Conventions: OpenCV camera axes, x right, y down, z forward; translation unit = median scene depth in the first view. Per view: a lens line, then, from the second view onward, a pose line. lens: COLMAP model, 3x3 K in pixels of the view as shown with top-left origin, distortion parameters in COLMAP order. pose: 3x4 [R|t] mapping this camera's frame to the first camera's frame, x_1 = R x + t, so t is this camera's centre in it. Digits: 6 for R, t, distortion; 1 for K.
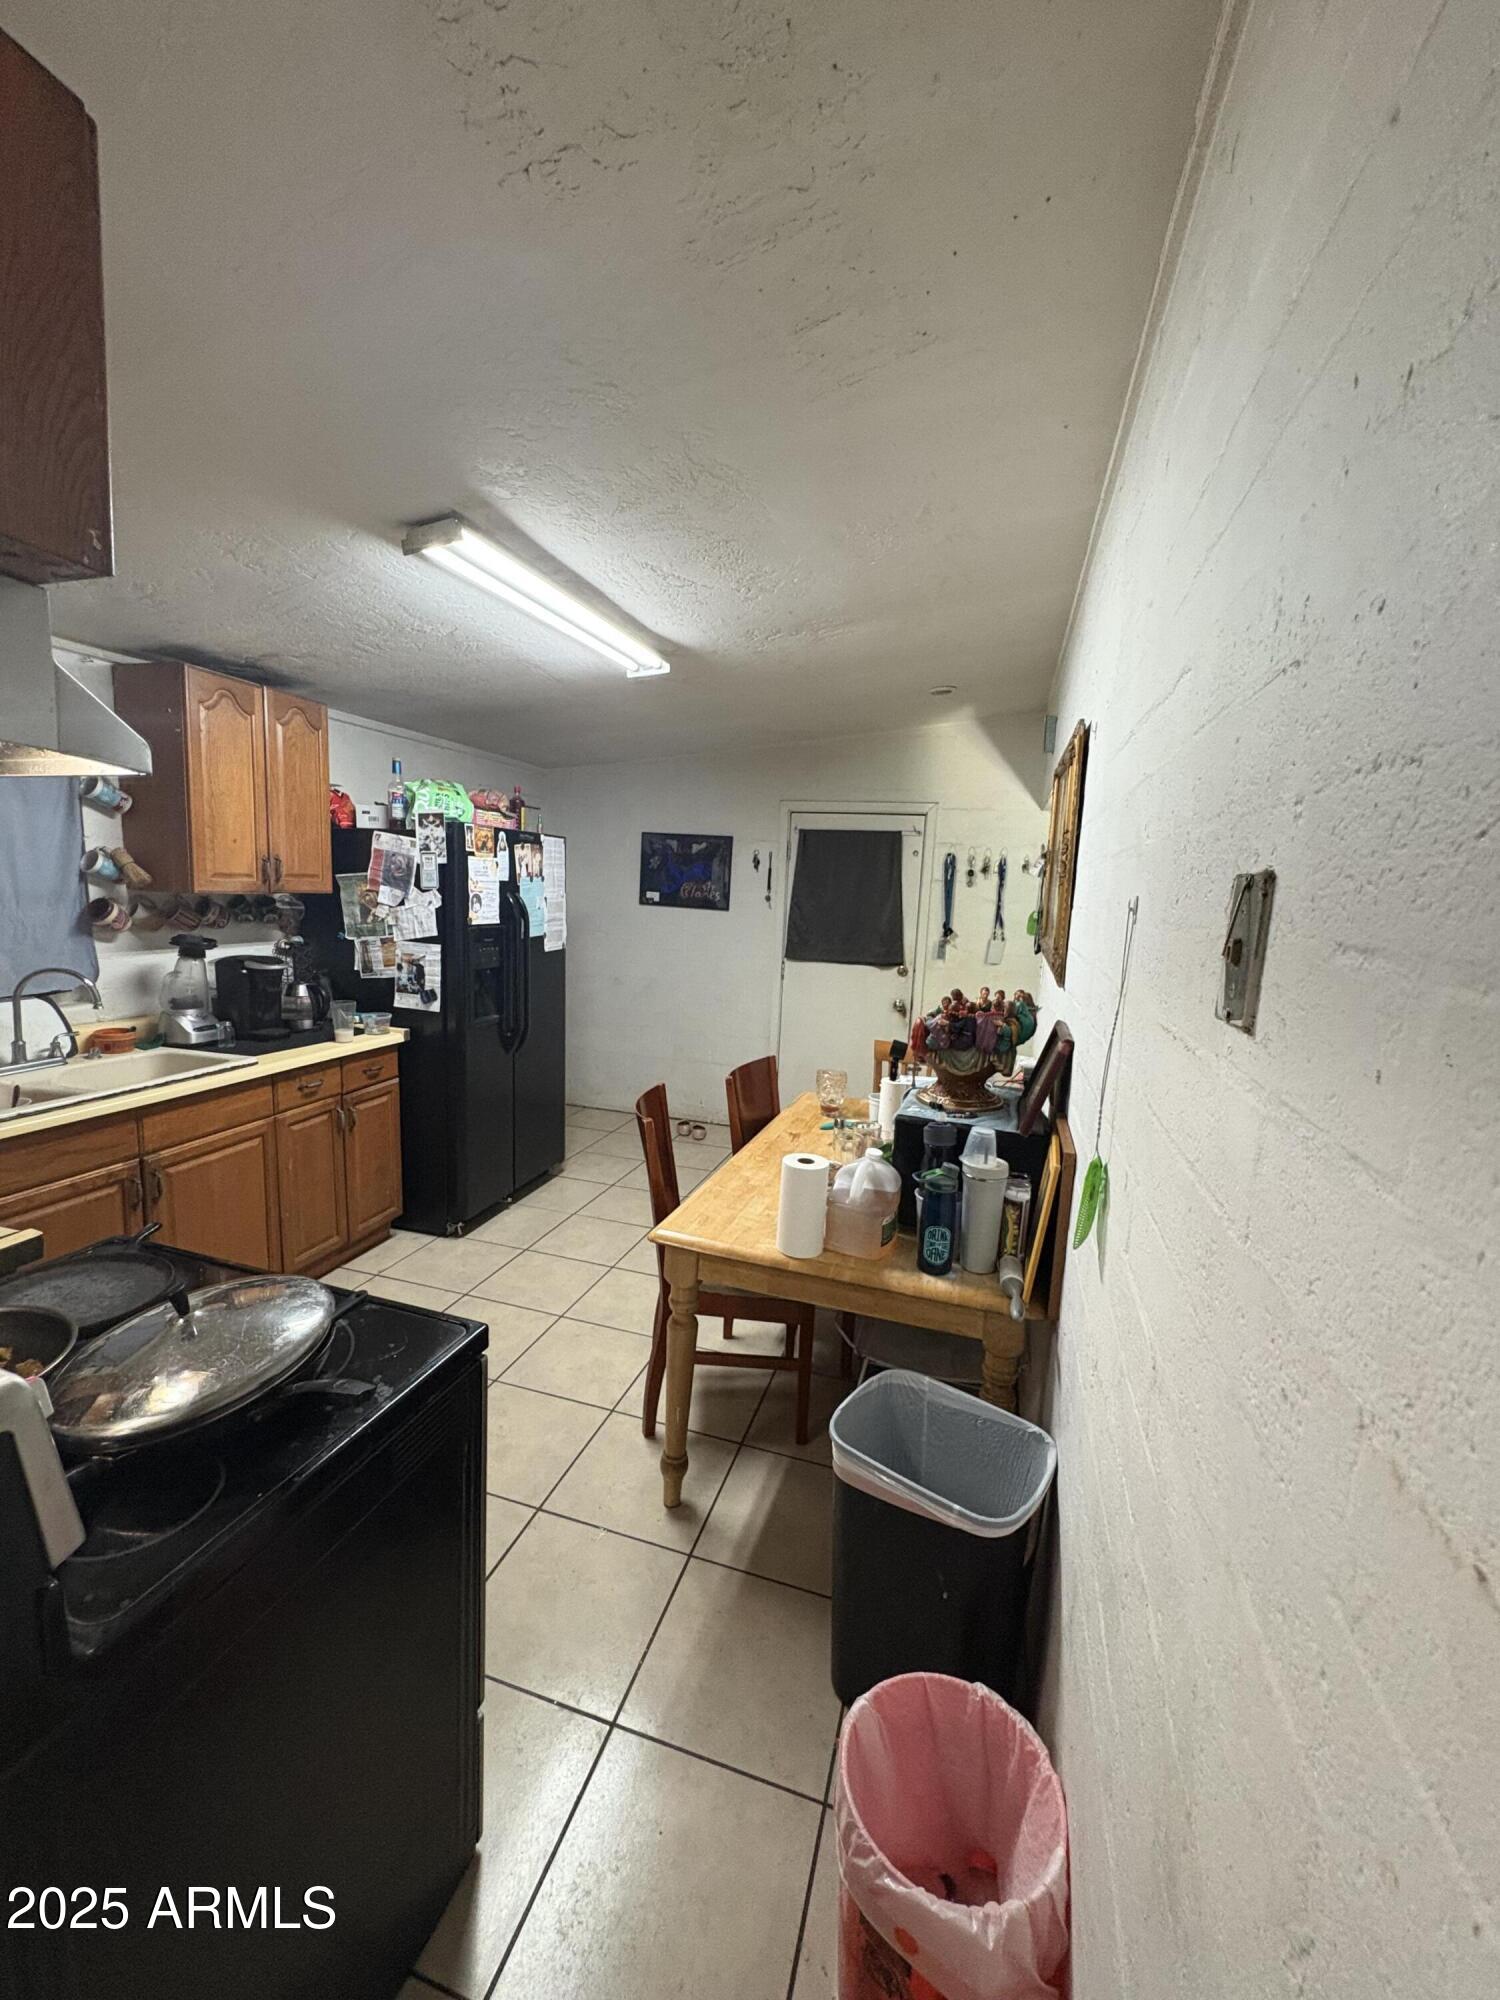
lens RADIAL K [[799.5, 0, 748.5], [0, 799.5, 995.5], [0, 0, 1]] dist [0.000444, 0.000404]
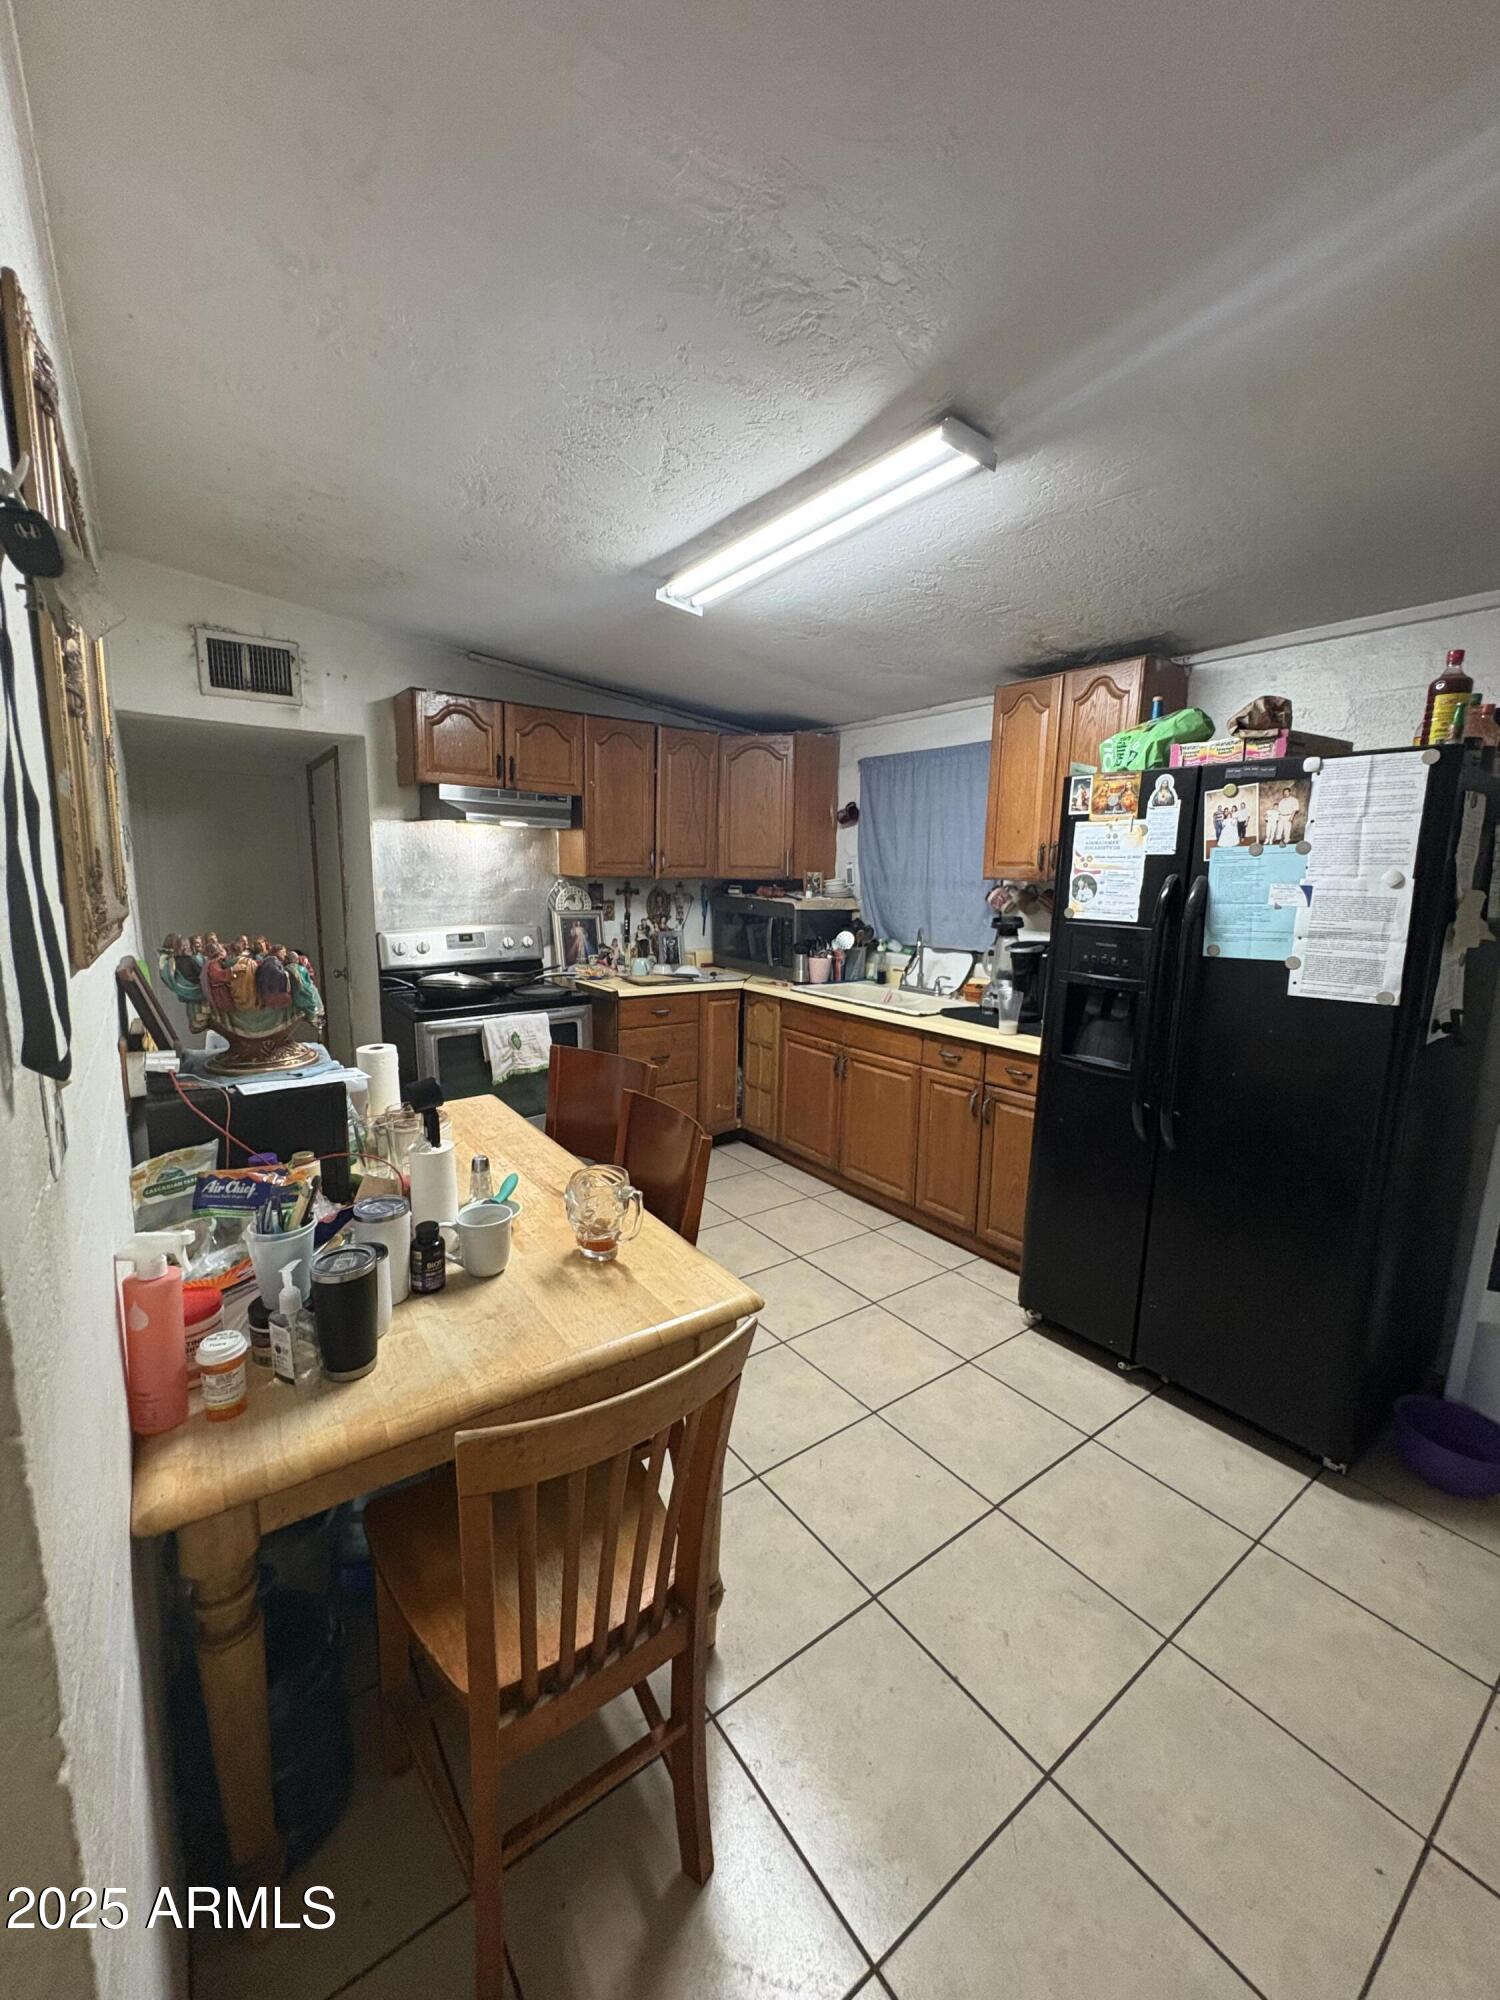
lens RADIAL K [[799.5, 0, 751.4], [0, 799.5, 1000.6], [0, 0, 1]] dist [0.000444, 0.000404]
pose [[-0.597115, 0.081755, -0.797978, 0.382782], [-0.147449, 0.966655, 0.209371, -0.119460], [0.788487, 0.242680, -0.565150, 1.141812]]
